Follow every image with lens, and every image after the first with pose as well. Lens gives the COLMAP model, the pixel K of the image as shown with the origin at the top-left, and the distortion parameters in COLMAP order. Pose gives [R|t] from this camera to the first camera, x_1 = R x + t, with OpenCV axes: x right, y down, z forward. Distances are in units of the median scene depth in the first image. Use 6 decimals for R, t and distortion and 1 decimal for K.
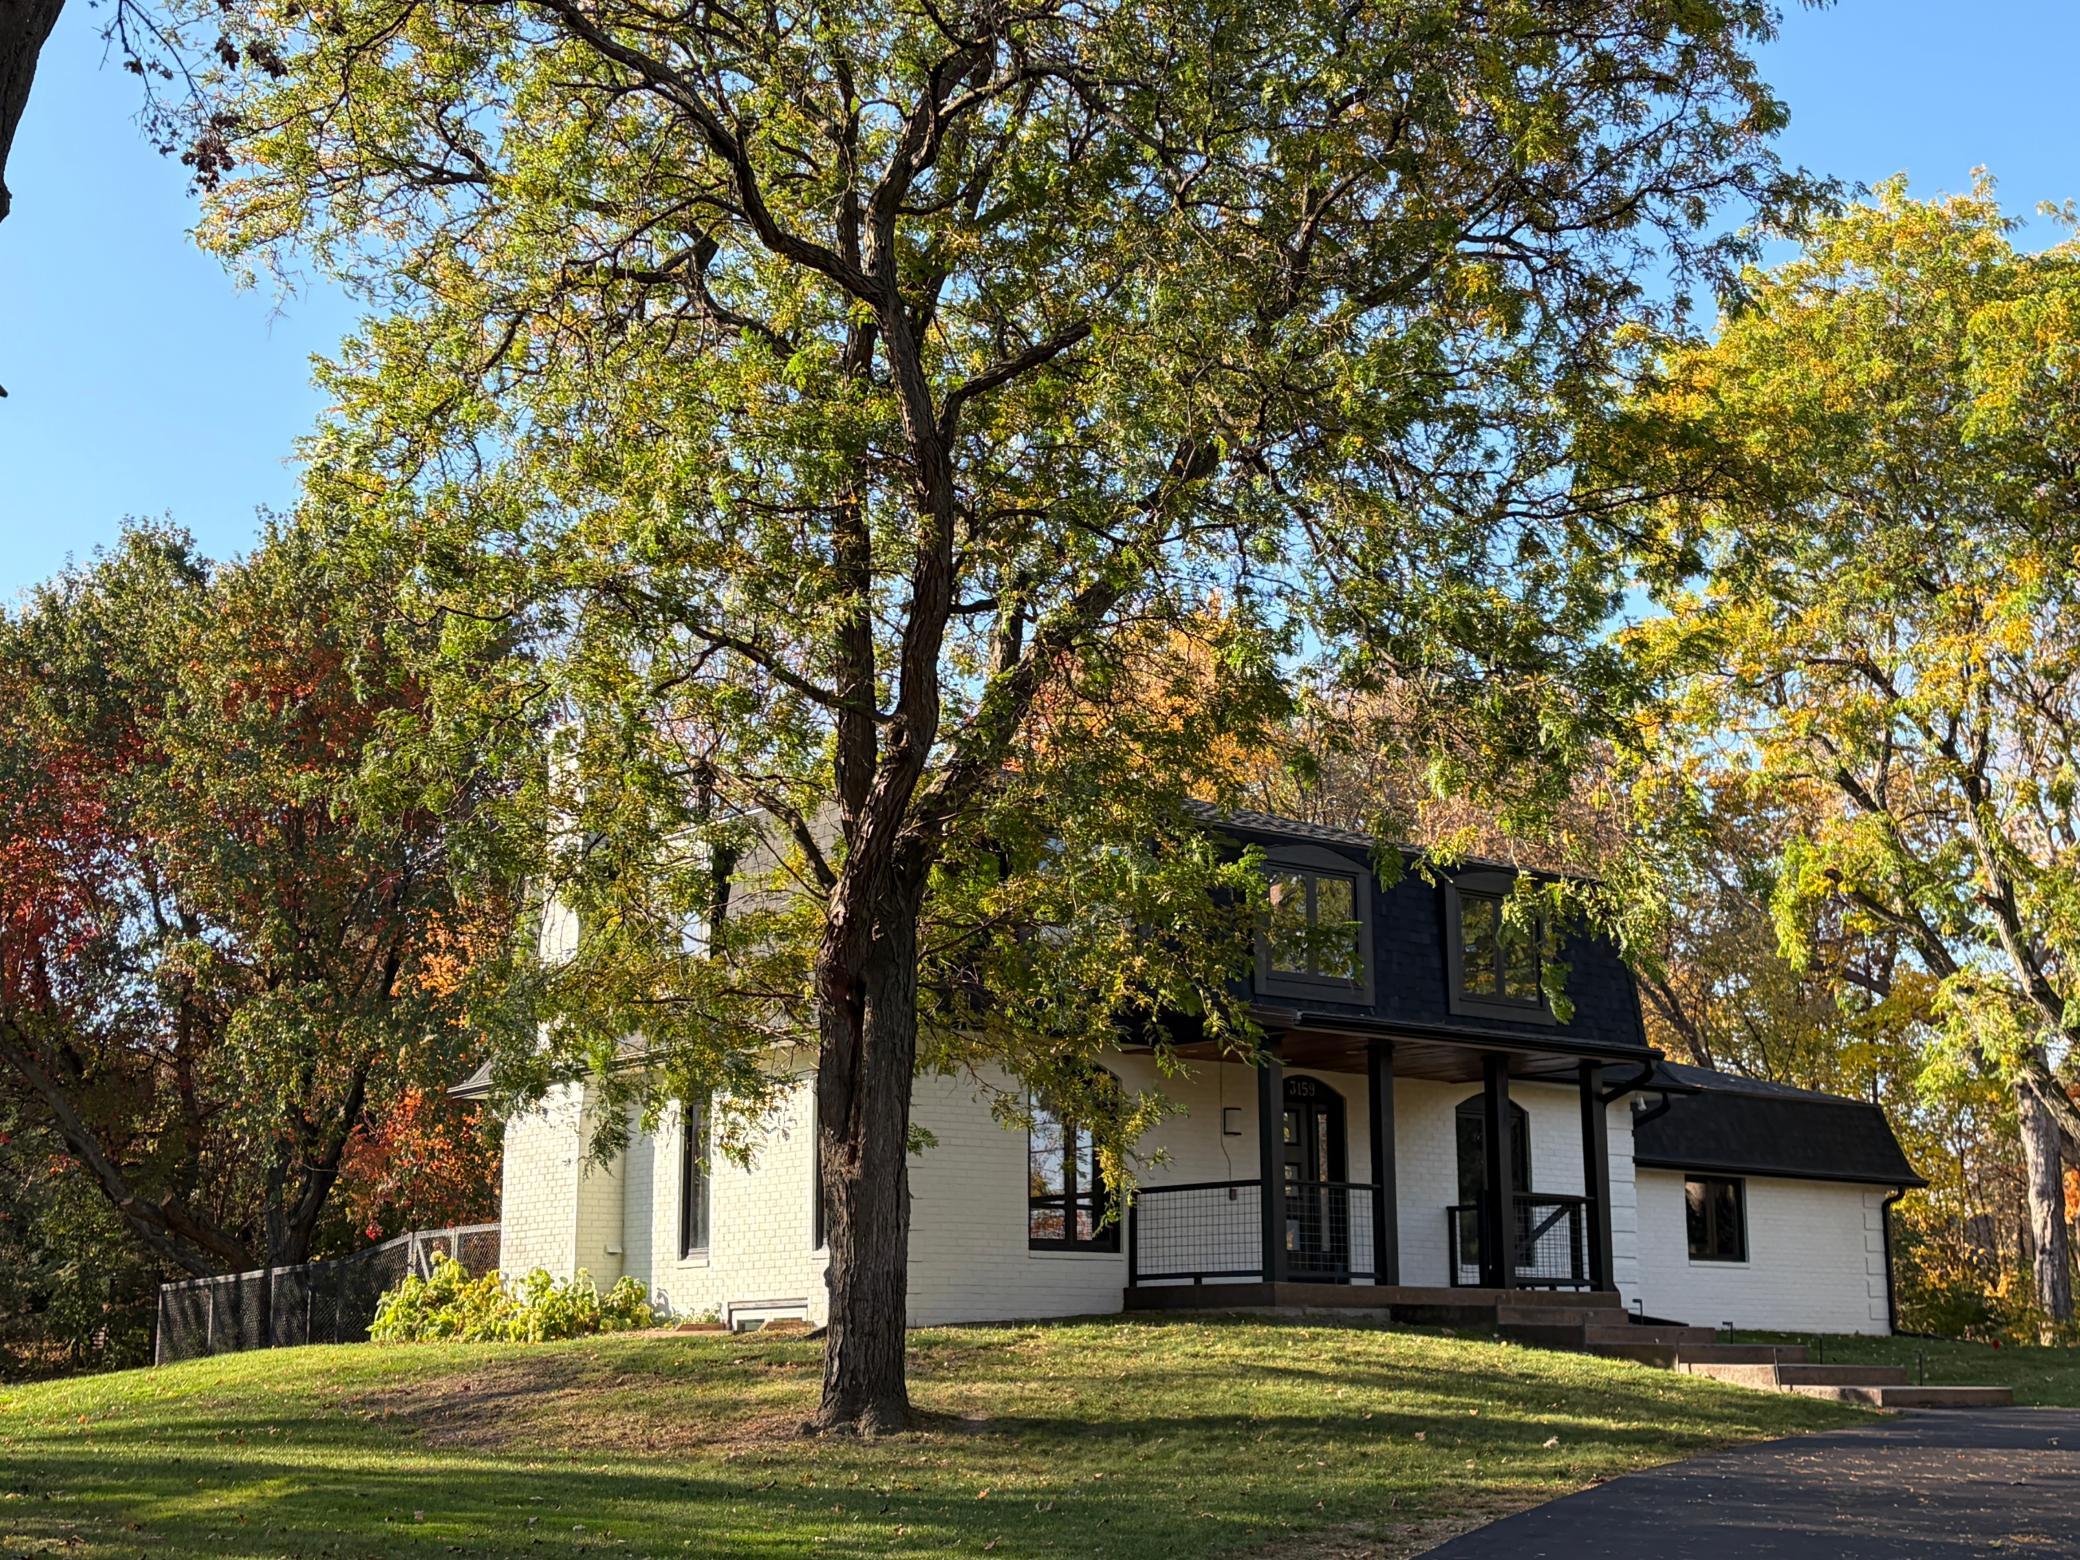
lens RADIAL K [[2838.3, 0, 1060.8], [0, 2838.3, 787.4], [0, 0, 1]] dist [0.093646, 0.000000]
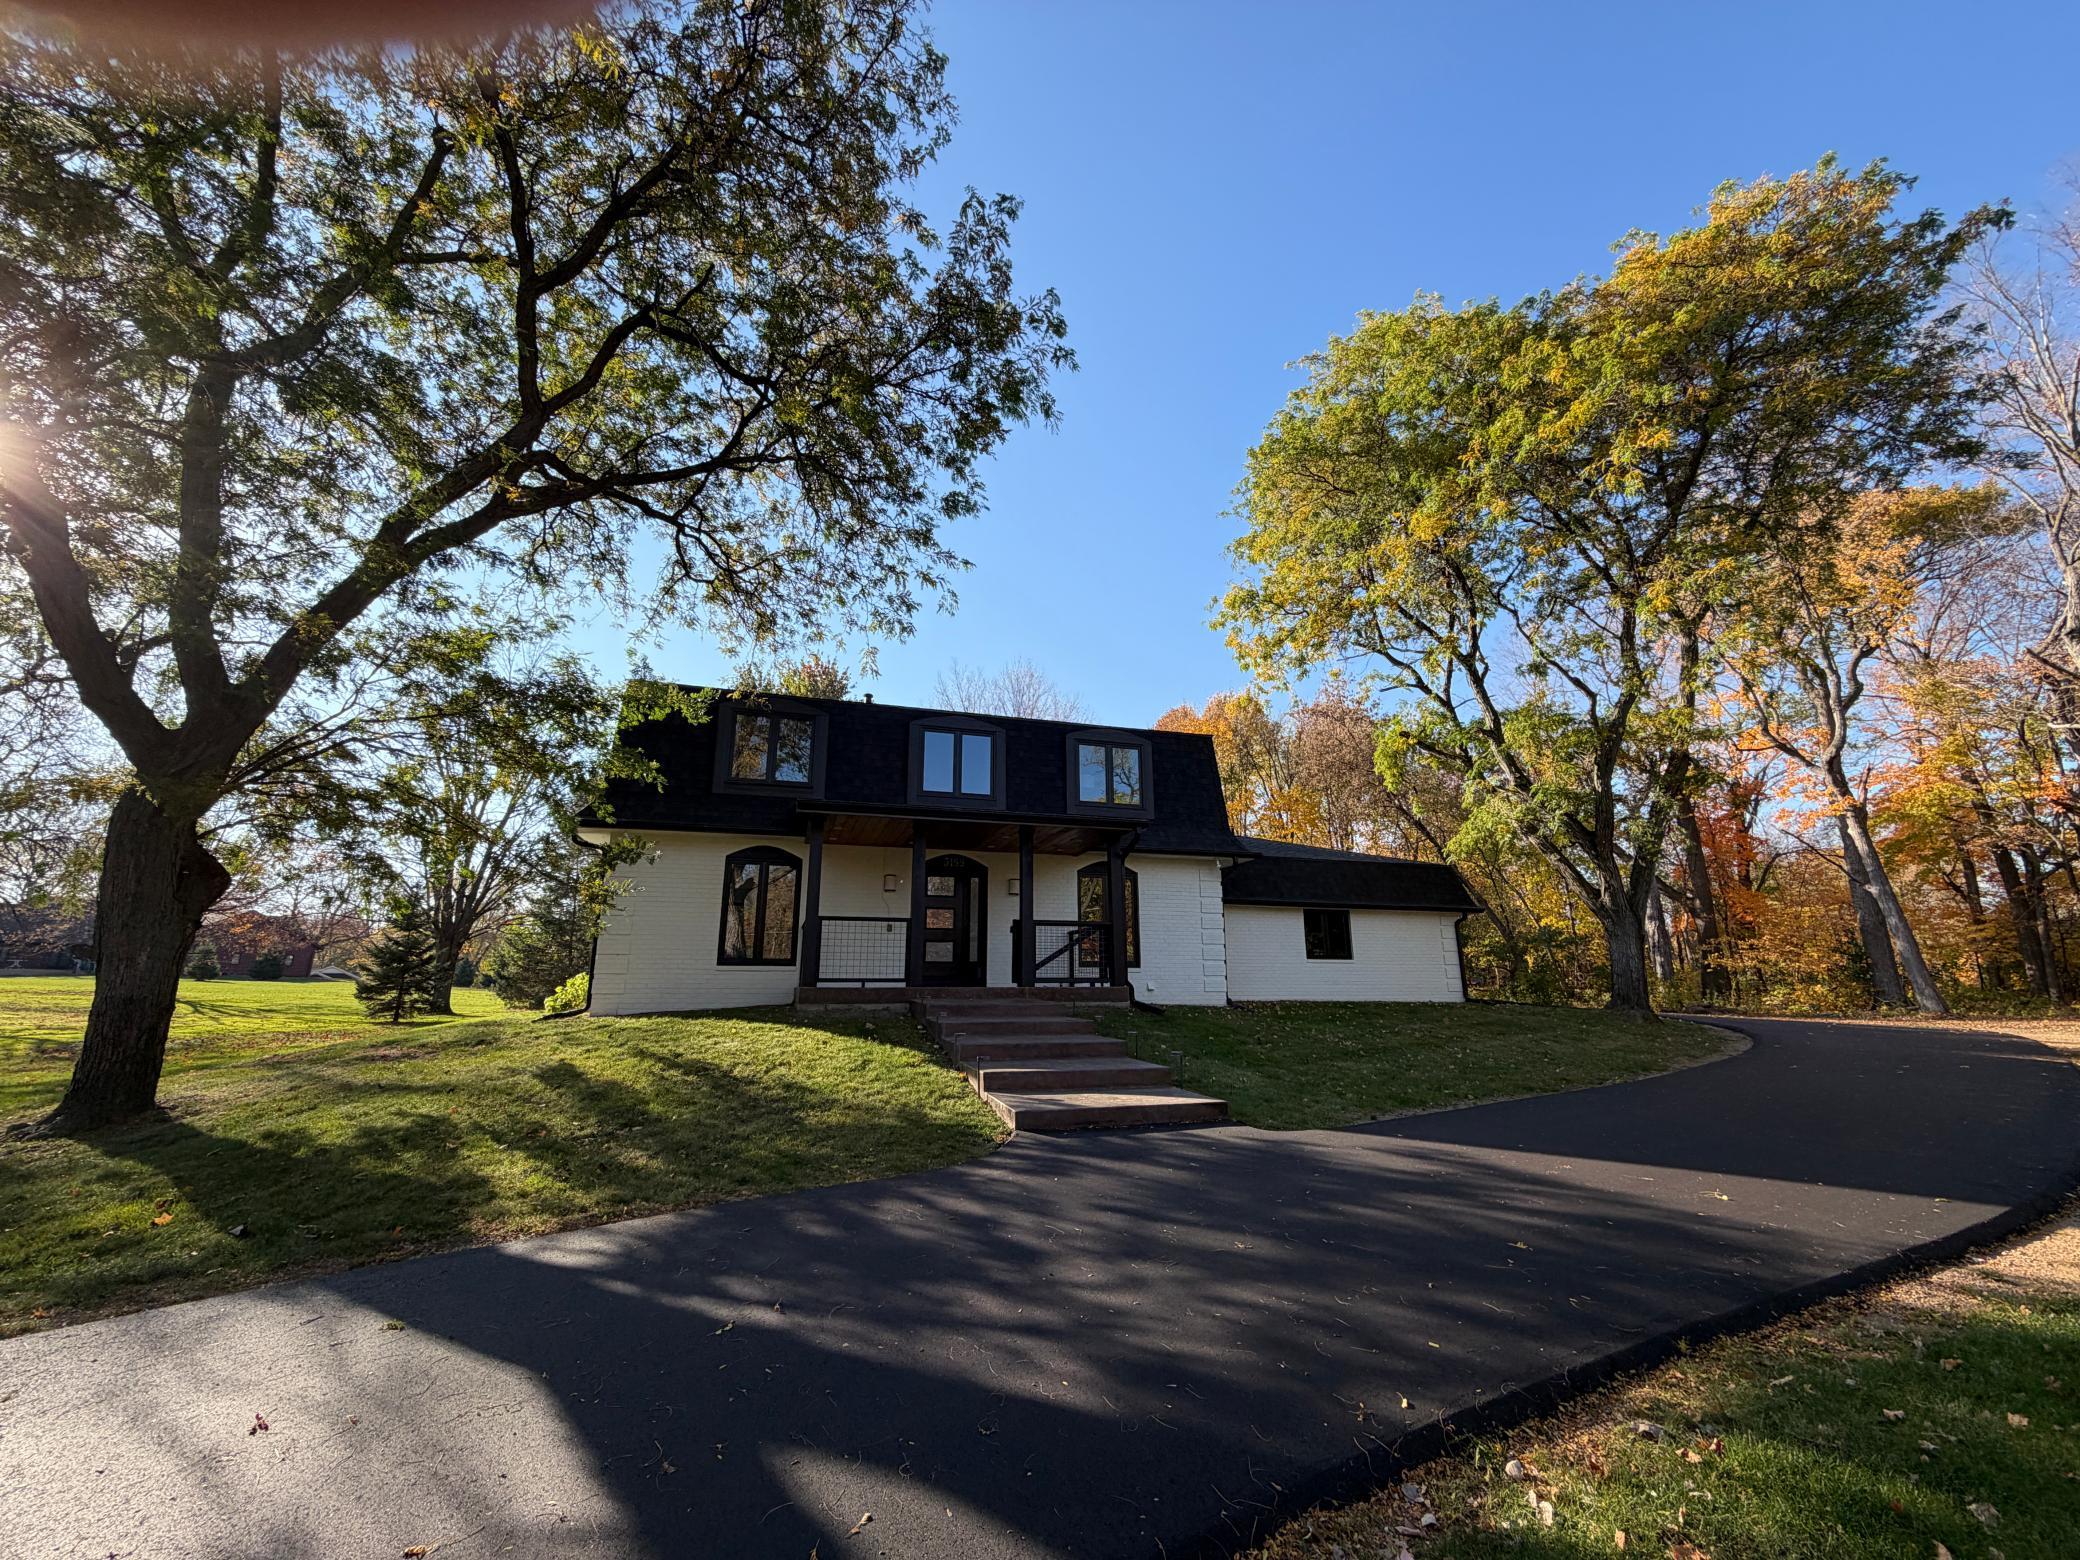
lens RADIAL K [[852.0, 0, 1031.1], [0, 852.0, 774.4], [0, 0, 1]] dist [0.001815, 0.000044]
pose [[0.933454, -0.086961, -0.347996, 0.318554], [0.071234, 0.995786, -0.057761, 0.092532], [0.351552, 0.029128, 0.935715, 0.588176]]
